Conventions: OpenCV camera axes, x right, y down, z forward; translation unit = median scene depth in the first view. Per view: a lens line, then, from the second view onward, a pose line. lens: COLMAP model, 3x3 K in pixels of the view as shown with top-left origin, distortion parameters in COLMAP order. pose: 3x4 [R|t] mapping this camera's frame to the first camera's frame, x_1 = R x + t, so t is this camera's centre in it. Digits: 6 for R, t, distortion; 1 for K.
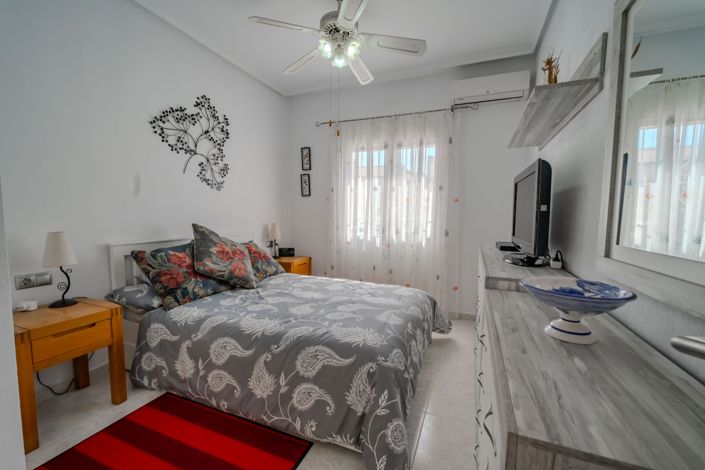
lens RADIAL K [[291.5, 0, 351.0], [0, 291.5, 241.1], [0, 0, 1]] dist [-0.007824, 0.001625]
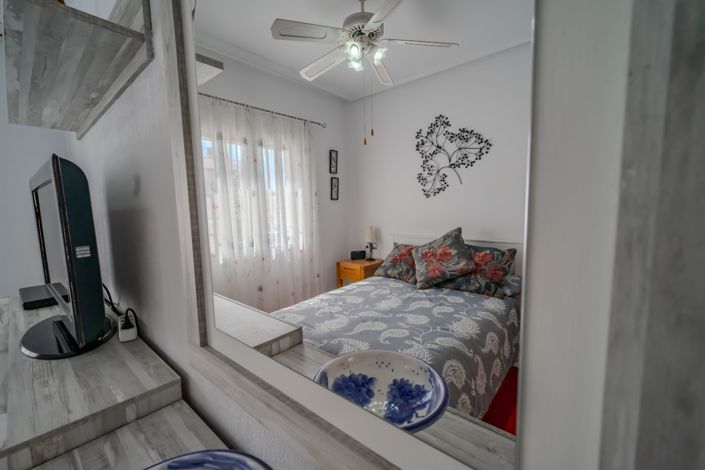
lens RADIAL K [[291.5, 0, 353.2], [0, 291.5, 238.6], [0, 0, 1]] dist [-0.007824, 0.001625]
pose [[0.304078, -0.112143, 0.946023, 0.187228], [0.105074, 0.990936, 0.083694, -0.076326], [-0.946835, 0.073953, 0.313105, 0.218485]]
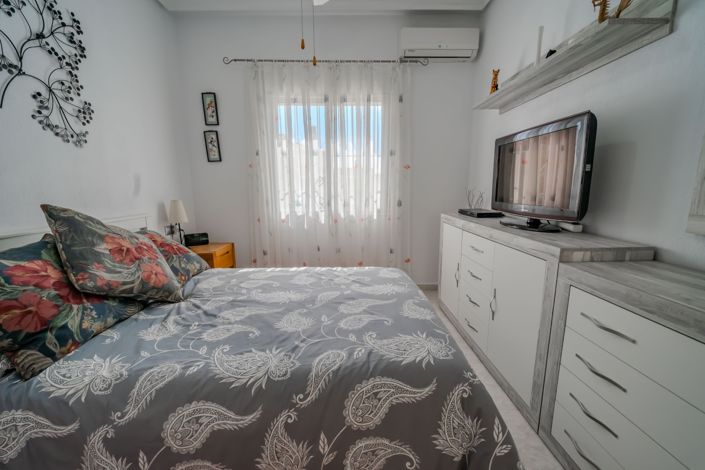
lens RADIAL K [[291.5, 0, 349.1], [0, 291.5, 241.2], [0, 0, 1]] dist [-0.007824, 0.001625]
pose [[0.913167, -0.094944, 0.396373, -0.239446], [0.059415, 0.993111, 0.100999, -0.012134], [-0.403231, -0.068678, 0.912517, 0.265729]]
